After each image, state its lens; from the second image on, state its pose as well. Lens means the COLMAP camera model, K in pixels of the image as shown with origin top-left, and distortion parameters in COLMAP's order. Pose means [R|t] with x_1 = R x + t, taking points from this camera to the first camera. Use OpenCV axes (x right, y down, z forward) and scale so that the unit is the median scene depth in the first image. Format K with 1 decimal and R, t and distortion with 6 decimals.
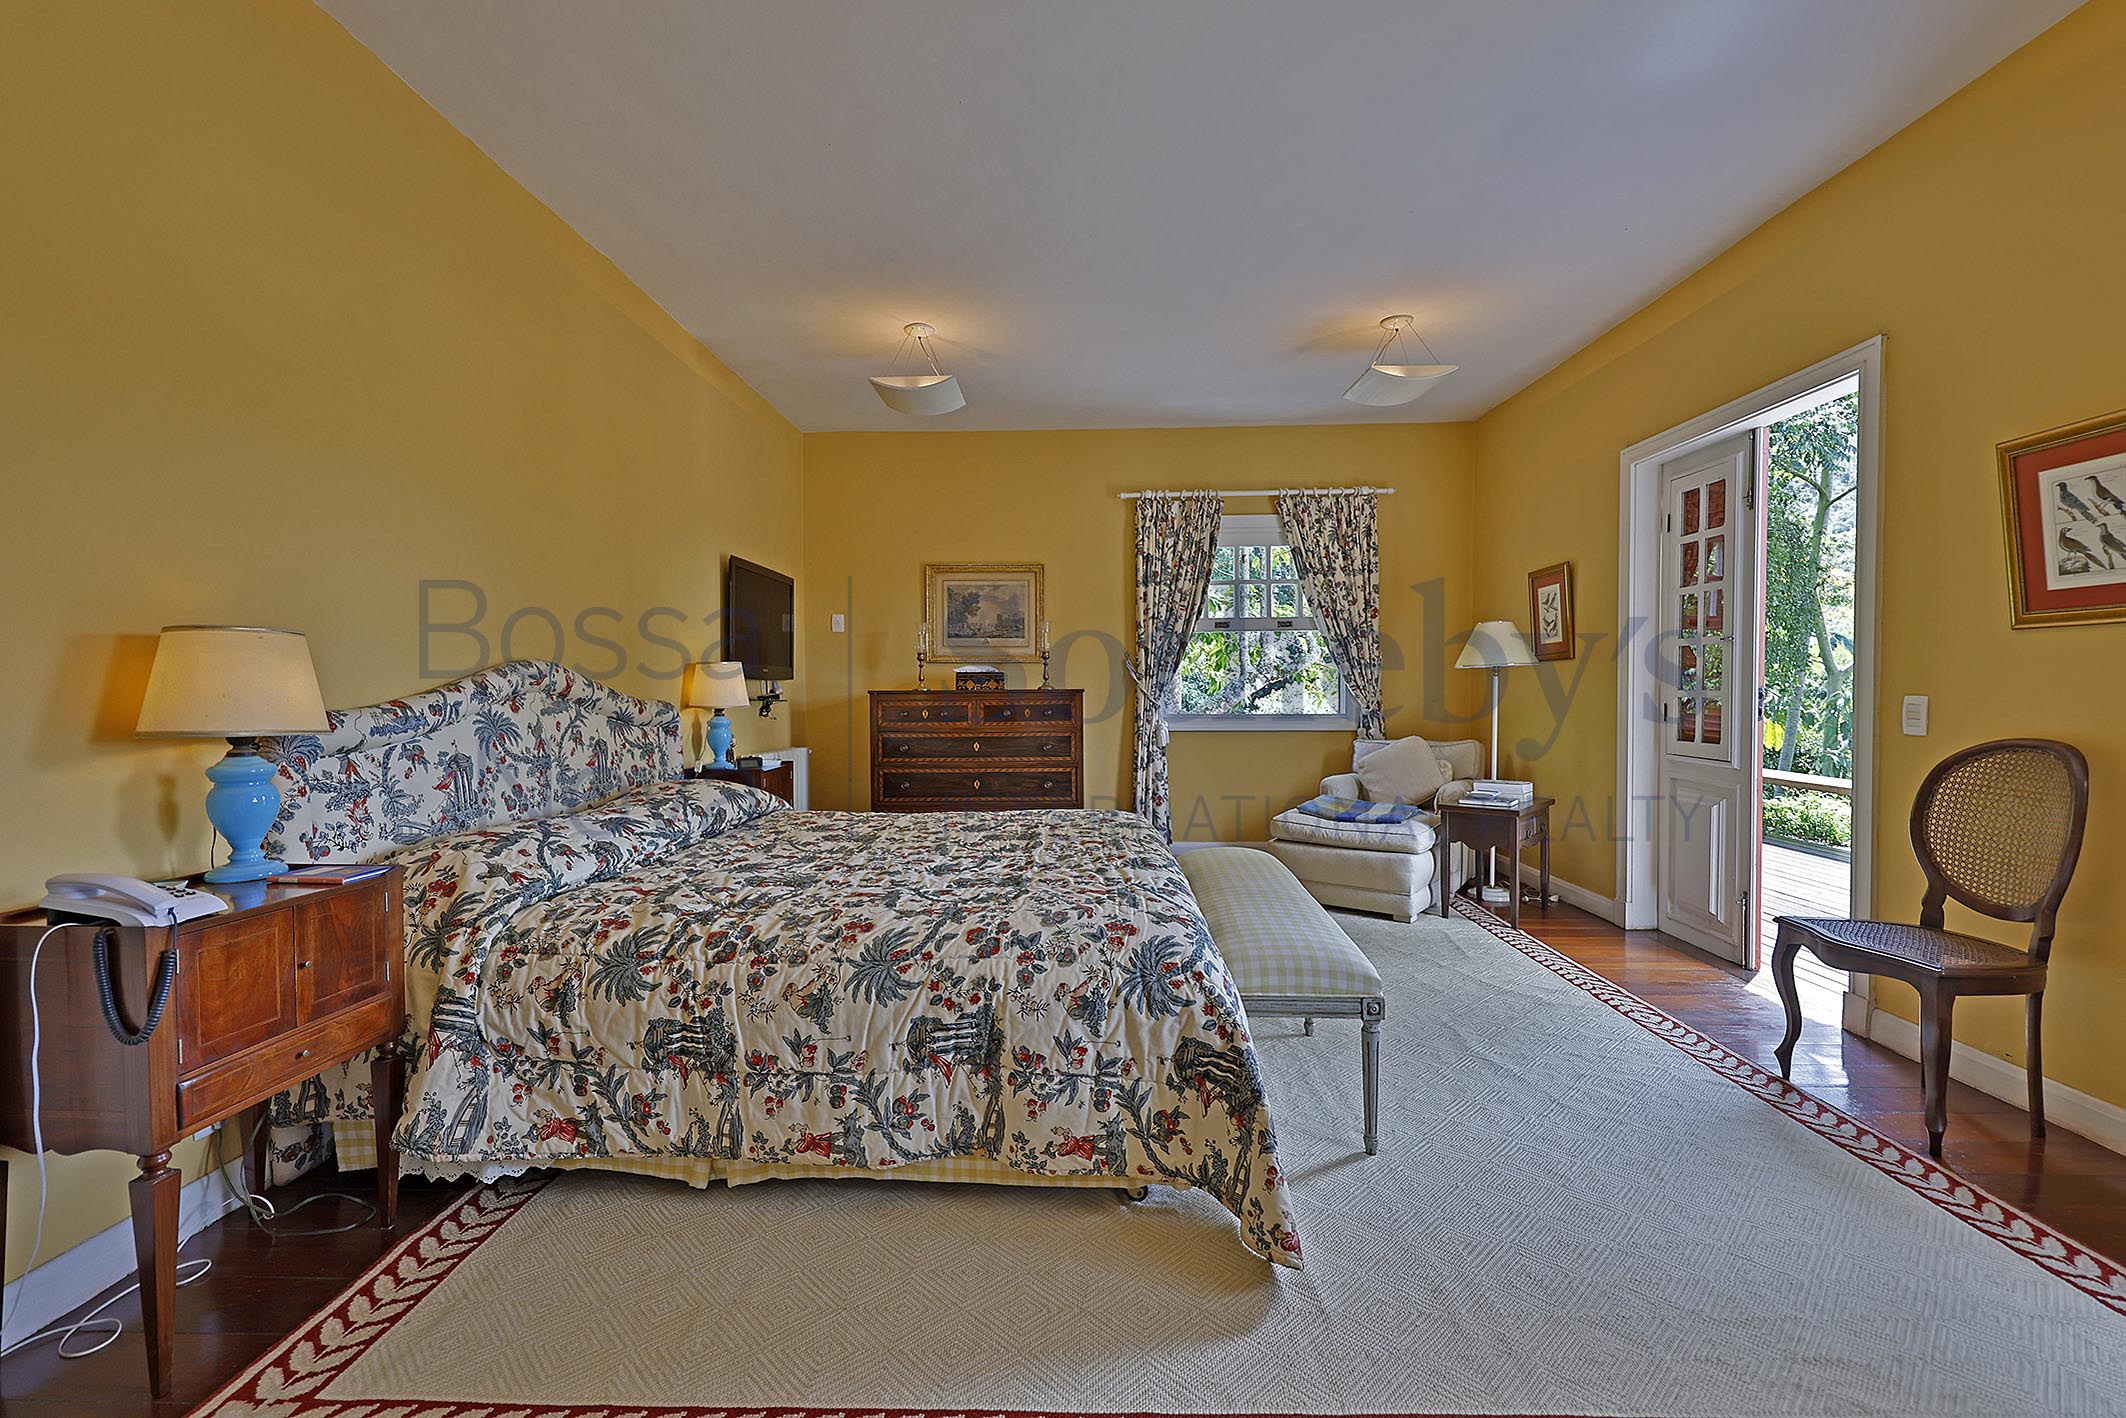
lens RADIAL K [[904.8, 0, 1059.5], [0, 904.8, 704.9], [0, 0, 1]] dist [-0.000784, -0.000040]
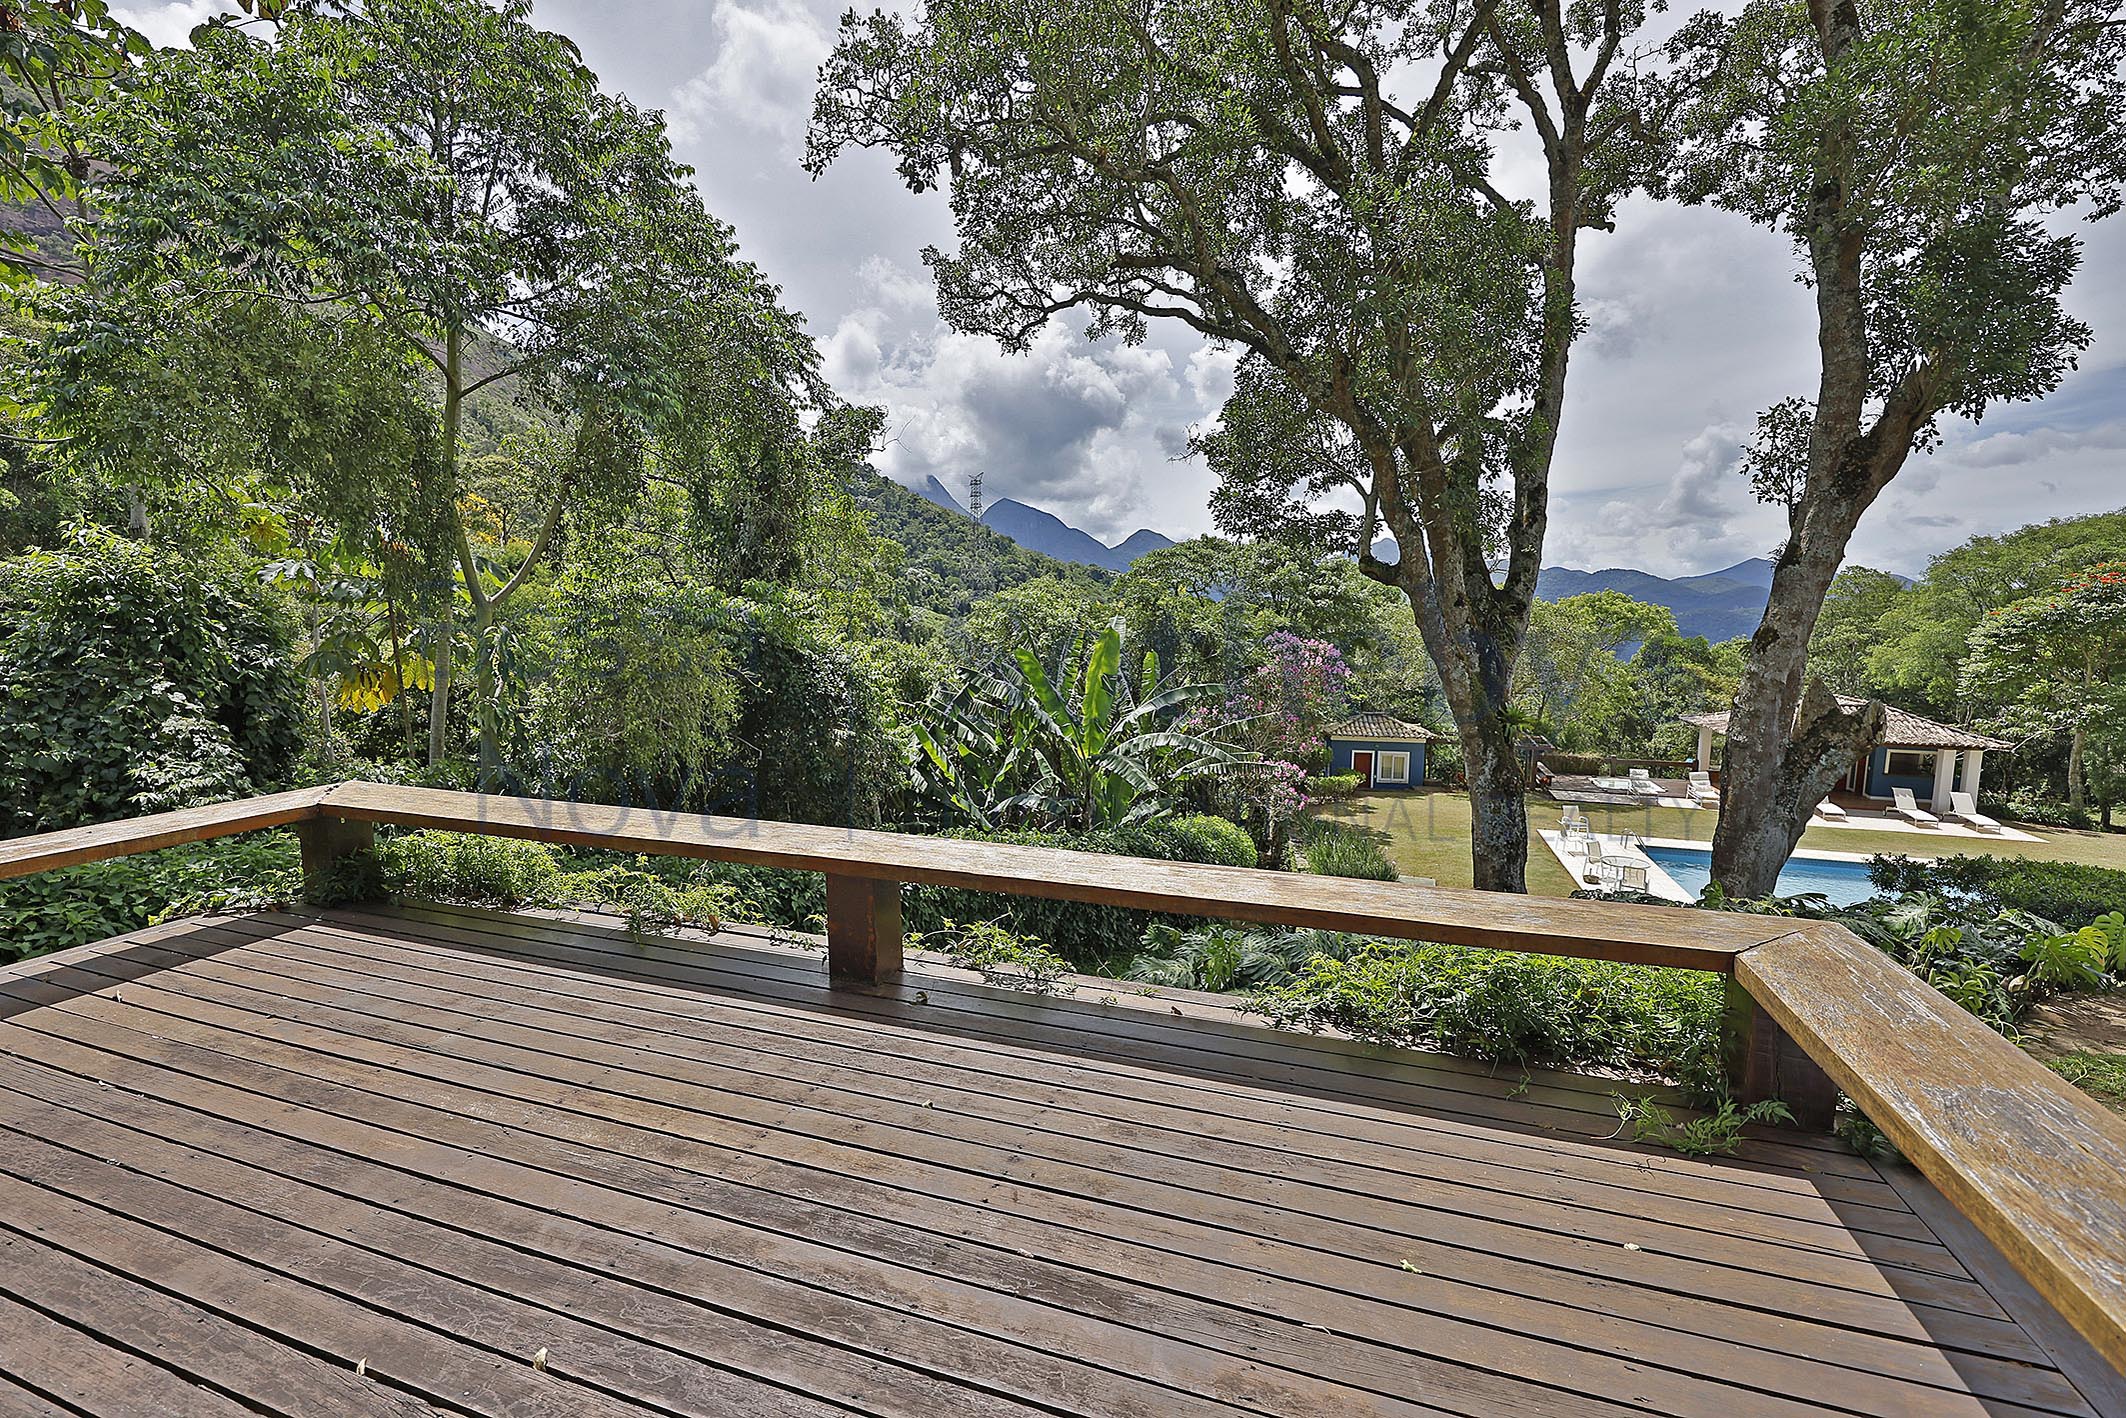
lens RADIAL K [[904.8, 0, 1061.8], [0, 904.8, 712.5], [0, 0, 1]] dist [-0.000784, -0.000040]
pose [[0.290462, -0.101624, 0.951475, 0.209957], [0.026078, 0.994816, 0.098293, -0.004736], [-0.956531, -0.003738, 0.291606, 0.248466]]
